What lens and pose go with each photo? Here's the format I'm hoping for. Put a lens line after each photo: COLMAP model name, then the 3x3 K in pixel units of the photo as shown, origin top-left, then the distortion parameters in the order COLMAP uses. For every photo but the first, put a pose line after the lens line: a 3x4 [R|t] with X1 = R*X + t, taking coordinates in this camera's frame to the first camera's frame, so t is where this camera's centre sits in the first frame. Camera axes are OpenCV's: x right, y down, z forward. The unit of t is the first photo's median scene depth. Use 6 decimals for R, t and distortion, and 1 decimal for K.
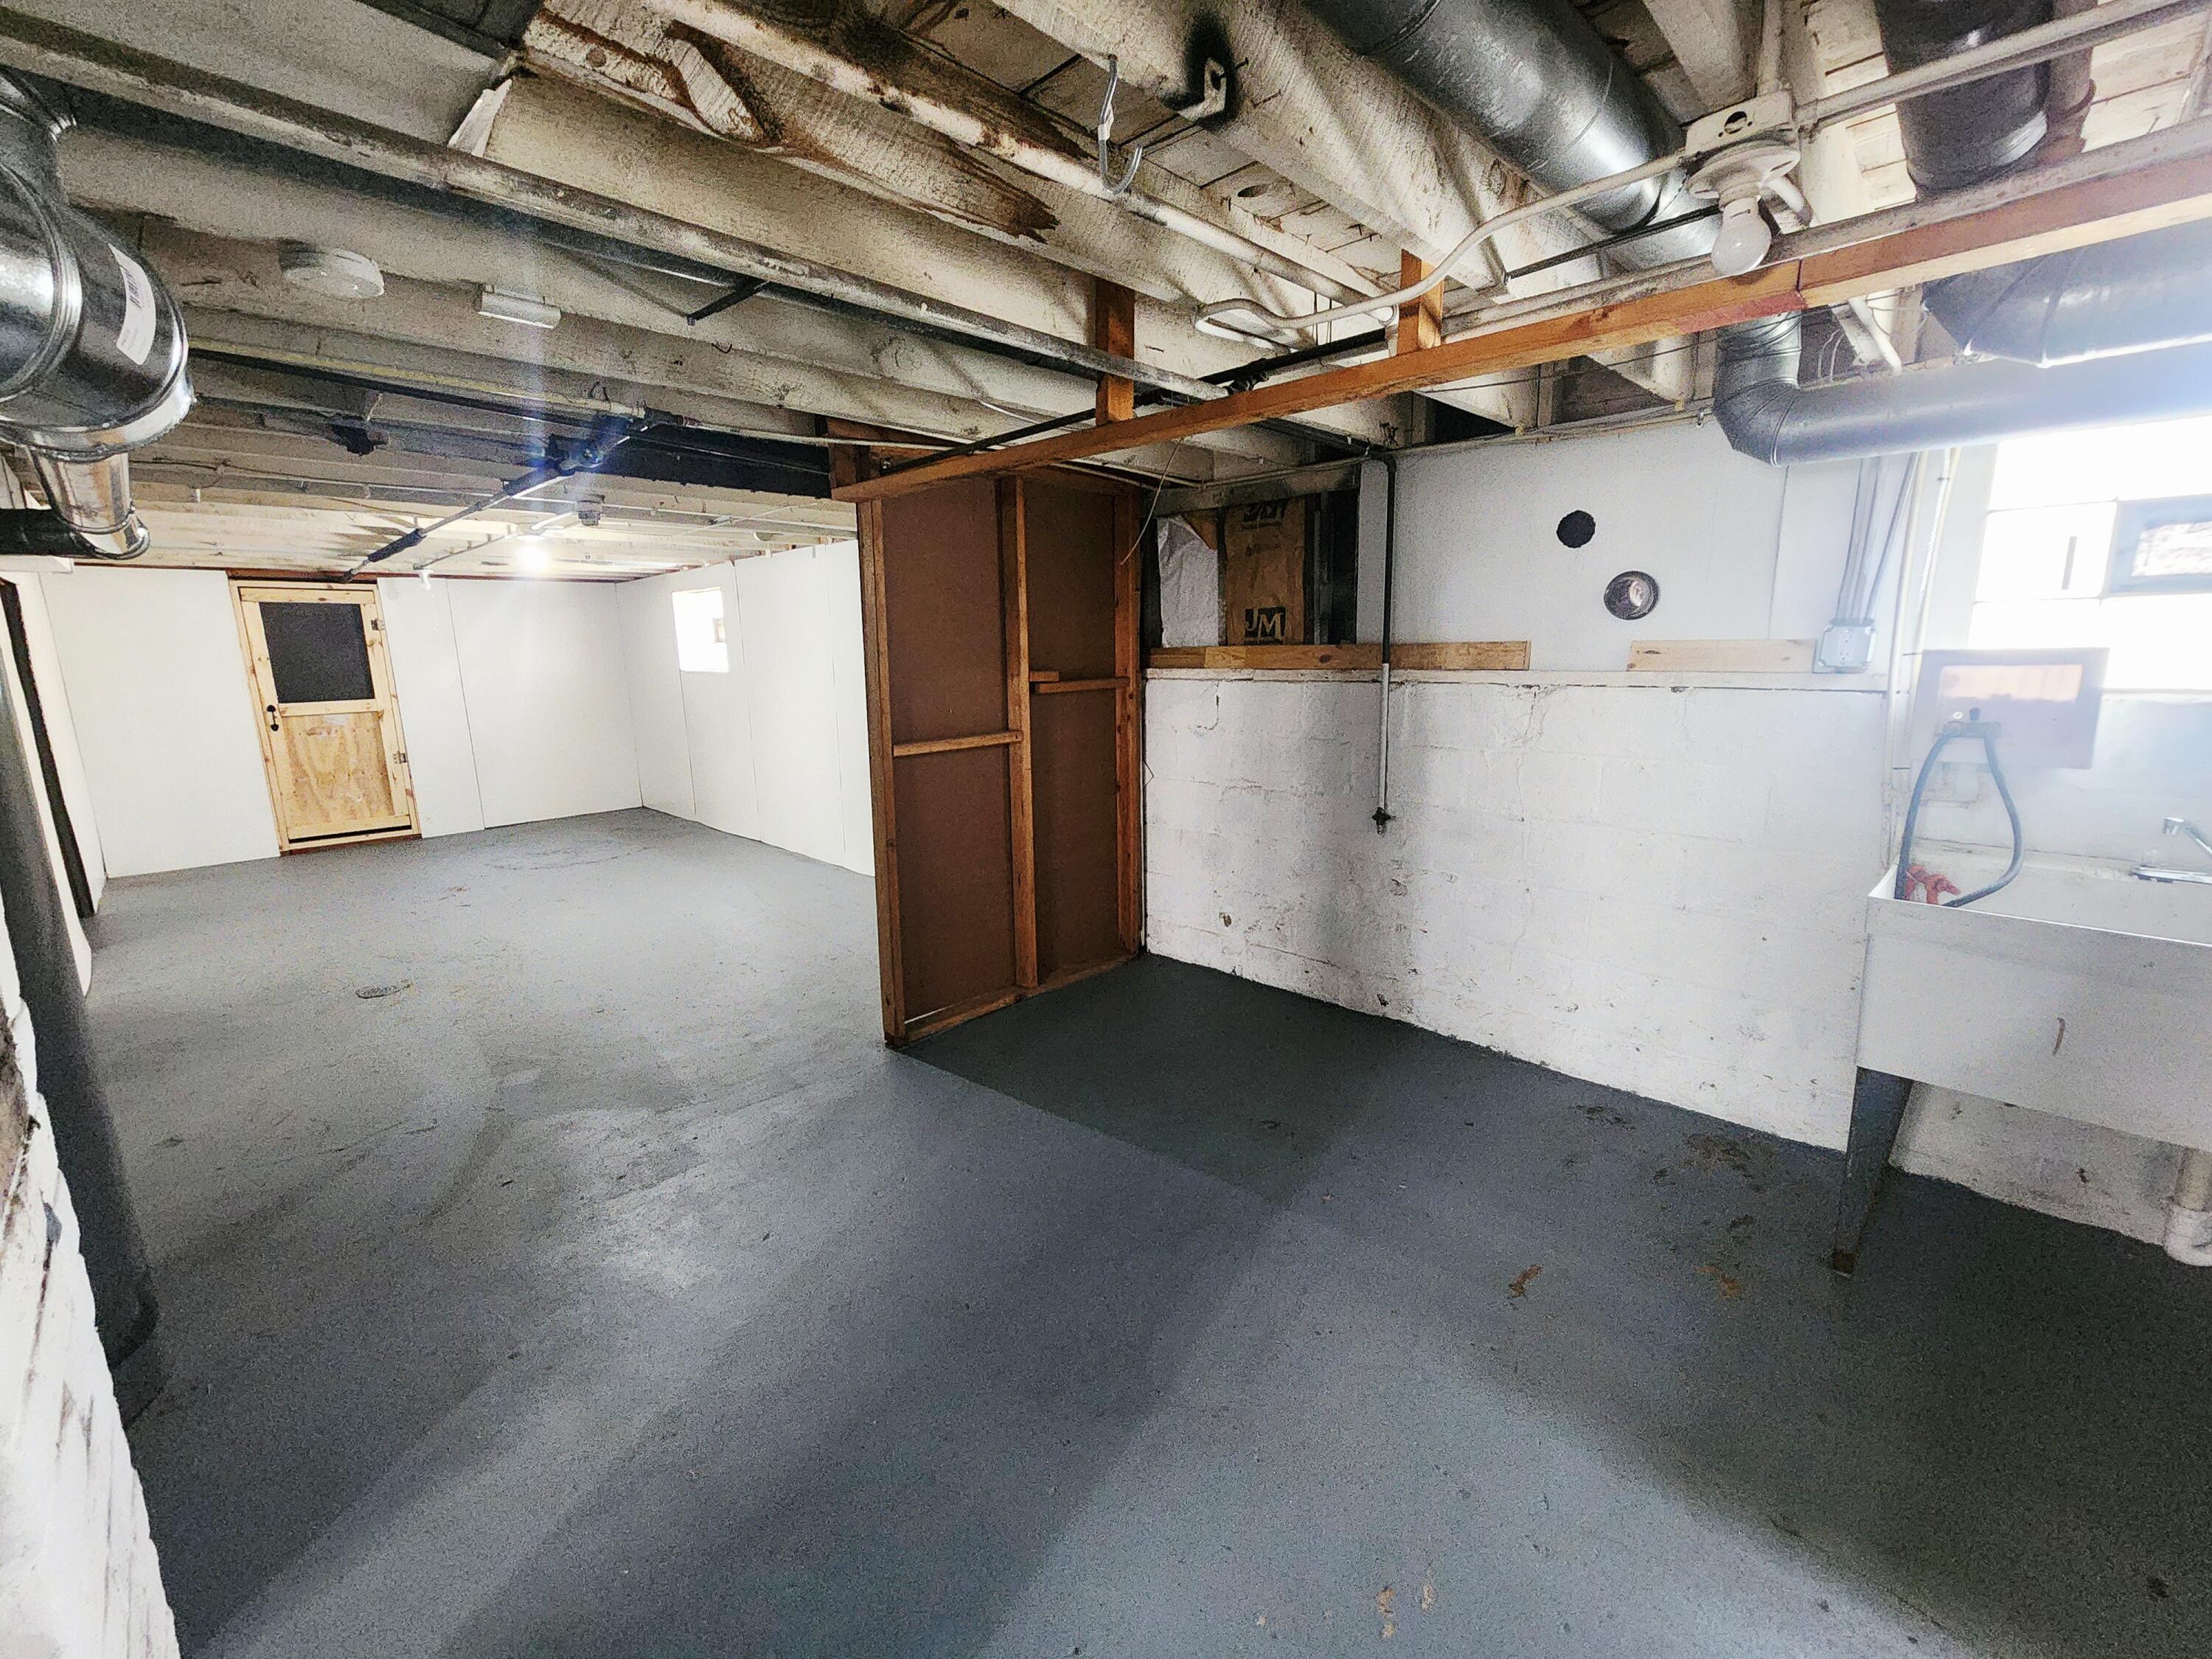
lens RADIAL K [[904.6, 0, 1107.6], [0, 904.6, 826.2], [0, 0, 1]] dist [-0.000164, -0.000220]
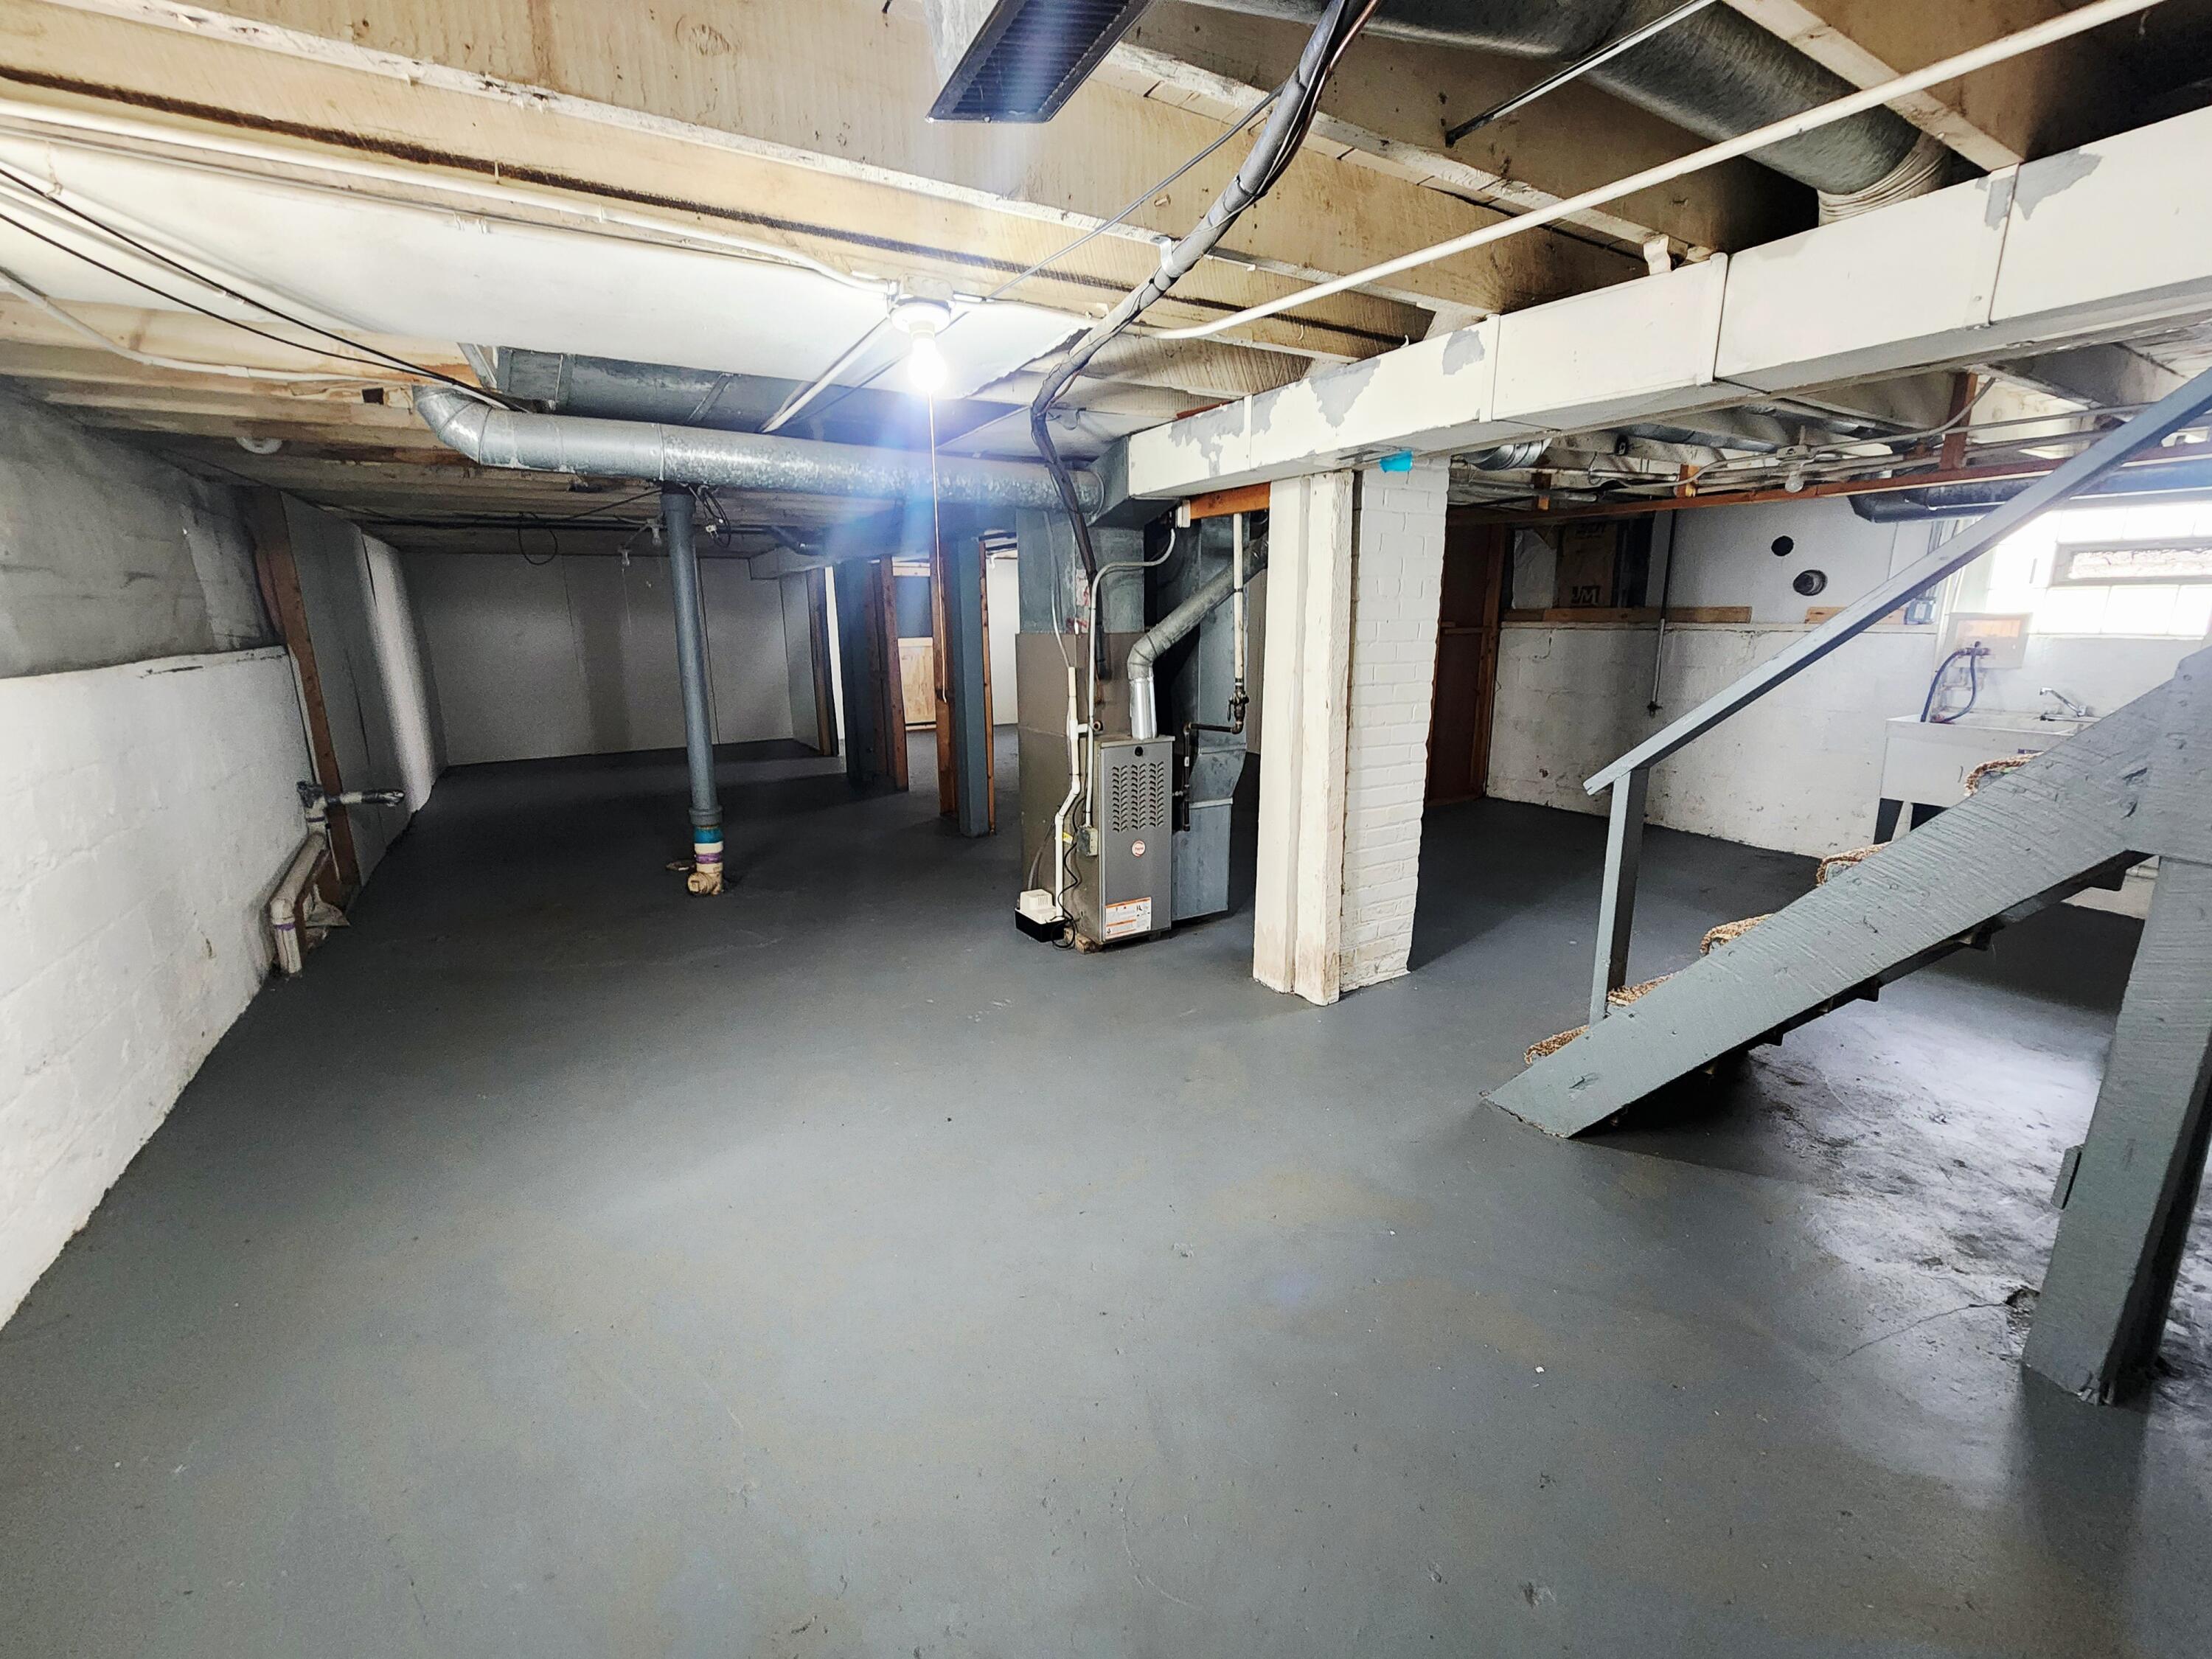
lens RADIAL K [[904.6, 0, 1106.8], [0, 904.6, 818.9], [0, 0, 1]] dist [-0.000164, -0.000220]
pose [[0.968223, 0.065754, -0.241288, -0.266028], [-0.057884, 0.997539, 0.039569, 0.184235], [0.243296, -0.024345, 0.969647, -0.898969]]
